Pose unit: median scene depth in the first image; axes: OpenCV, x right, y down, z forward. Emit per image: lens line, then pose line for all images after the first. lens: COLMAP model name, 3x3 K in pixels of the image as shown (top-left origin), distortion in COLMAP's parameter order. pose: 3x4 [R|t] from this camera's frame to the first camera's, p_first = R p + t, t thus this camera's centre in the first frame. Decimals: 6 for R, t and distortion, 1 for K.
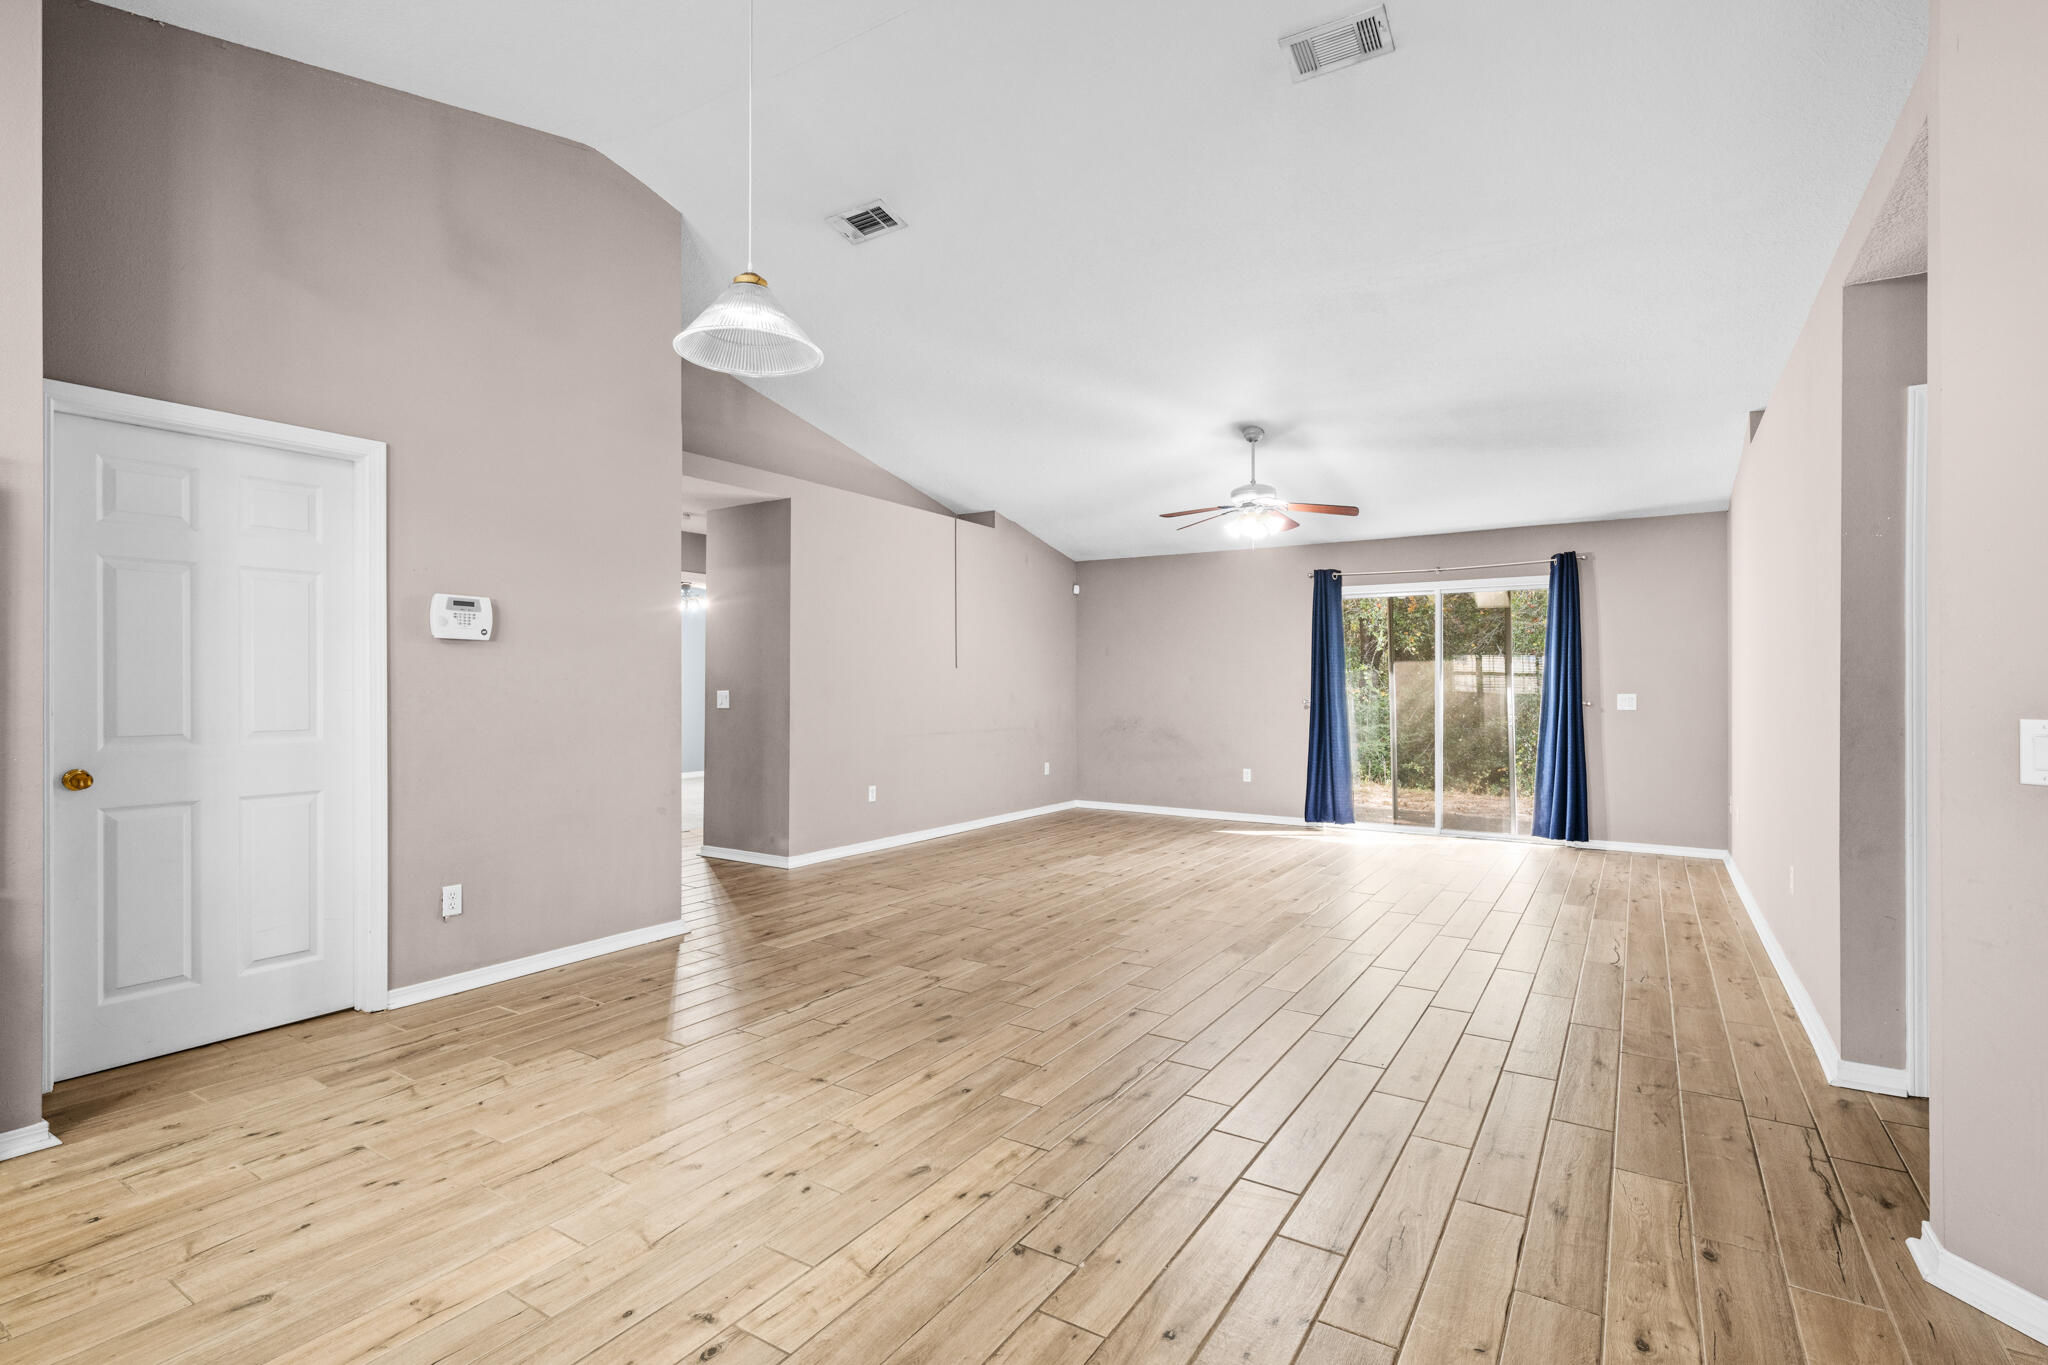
lens RADIAL K [[962.5, 0, 1024.0], [0, 962.5, 682.5], [0, 0, 1]] dist [0.001957, 0.000192]
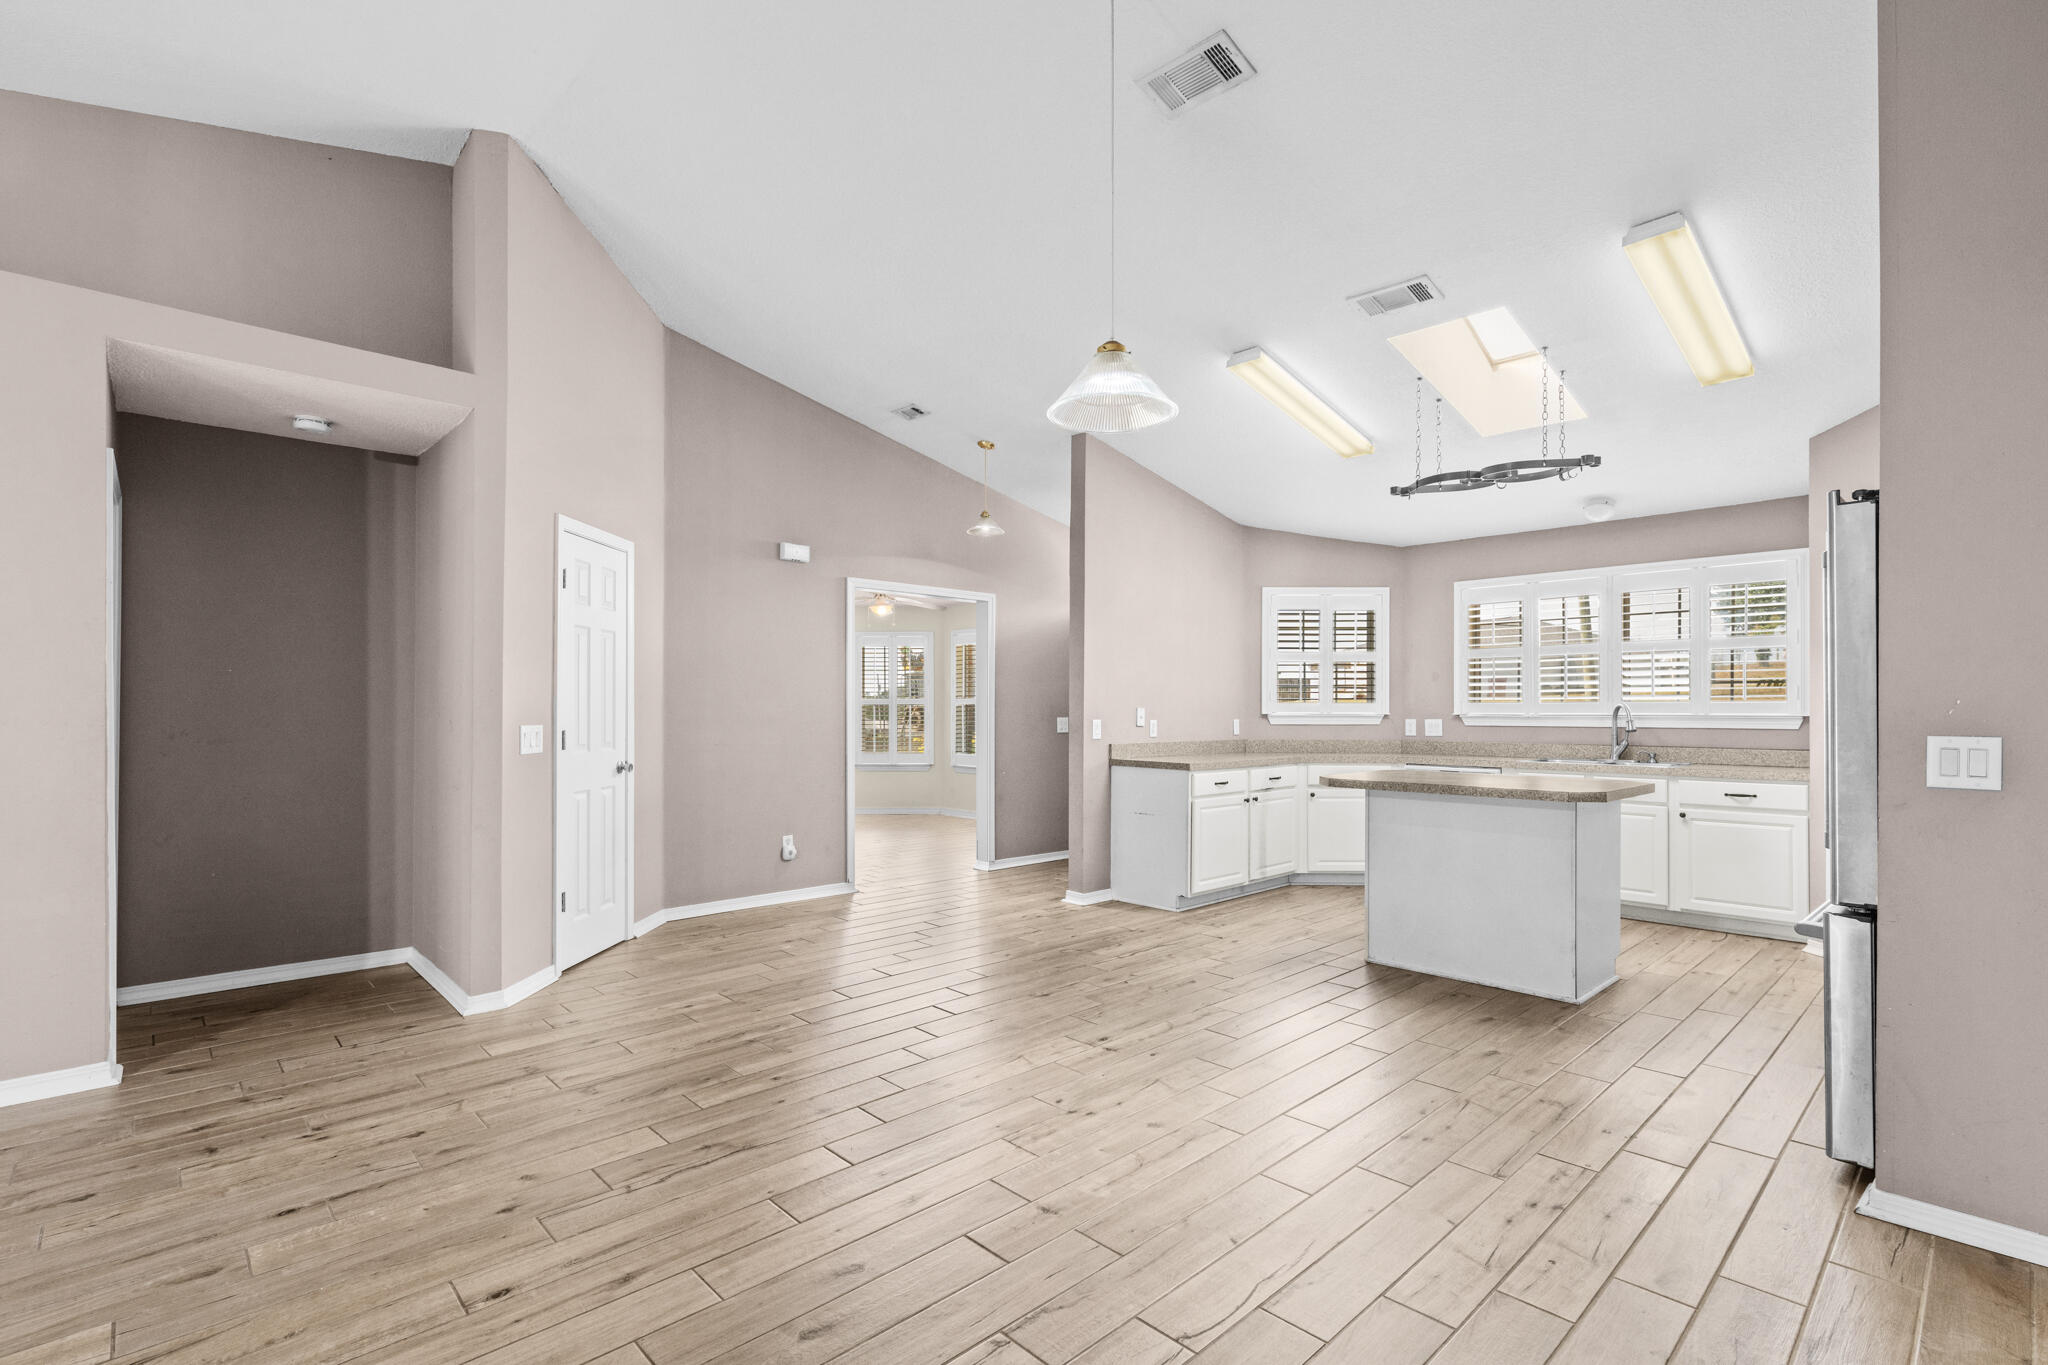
lens RADIAL K [[936.3, 0, 1021.5], [0, 936.3, 704.8], [0, 0, 1]] dist [-0.001227, -0.000051]
pose [[-0.968870, -0.002225, 0.247561, -0.331590], [-0.004461, 0.999954, -0.008474, 0.003175], [-0.247530, -0.009315, -0.968835, 1.521464]]
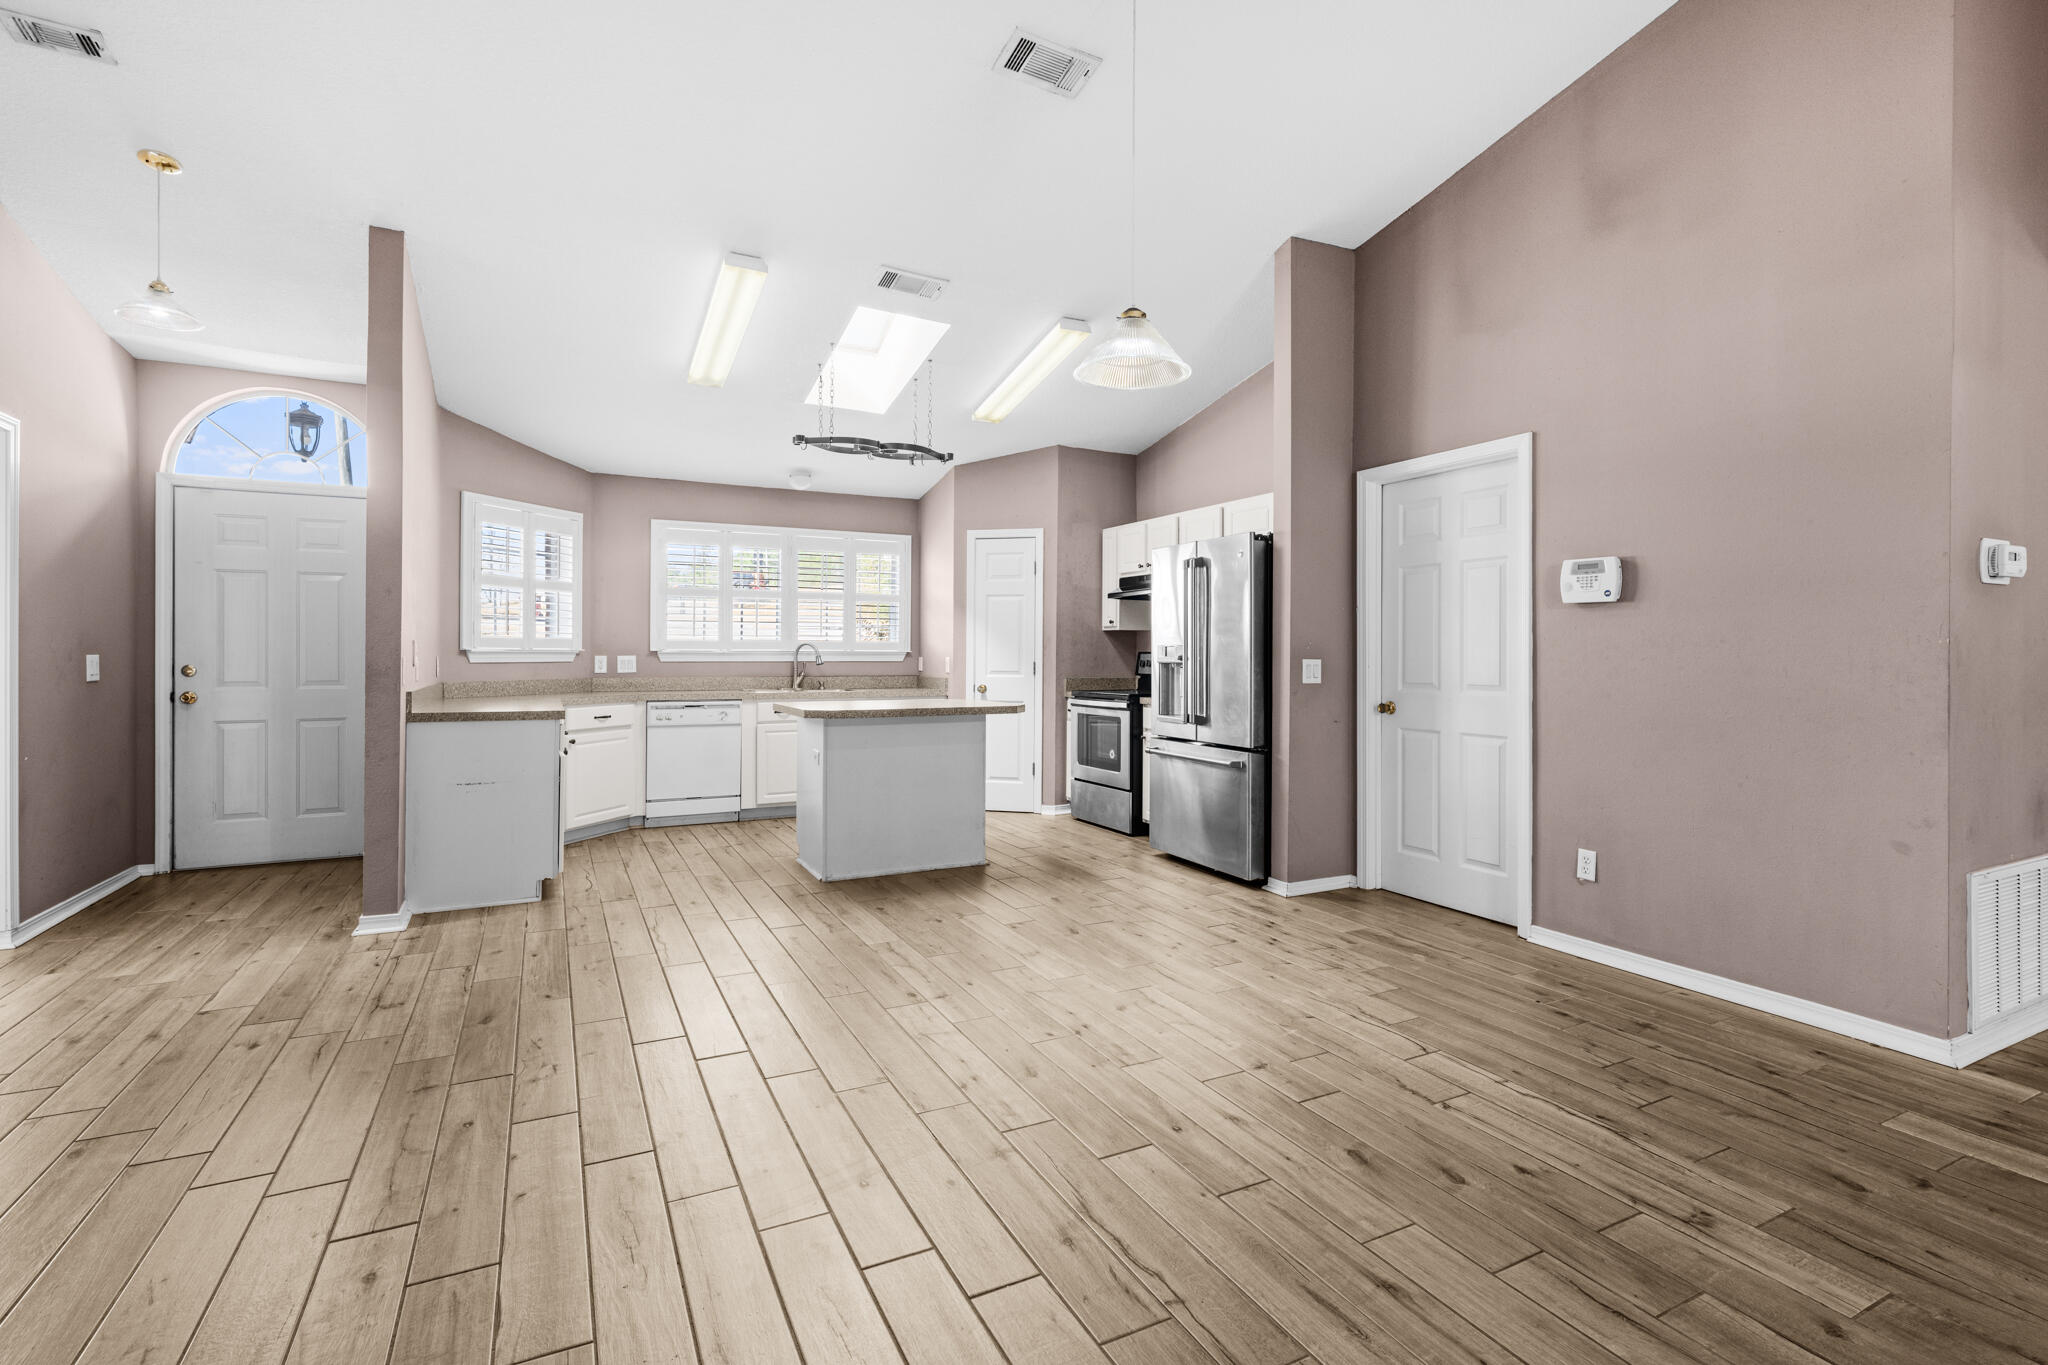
lens RADIAL K [[954.6, 0, 1030.7], [0, 954.6, 654.5], [0, 0, 1]] dist [0.002162, 0.000507]
pose [[-0.509775, -0.002411, -0.860304, 0.606506], [-0.002163, 0.999997, -0.001521, 0.012277], [0.860305, 0.001085, -0.509778, 1.110079]]
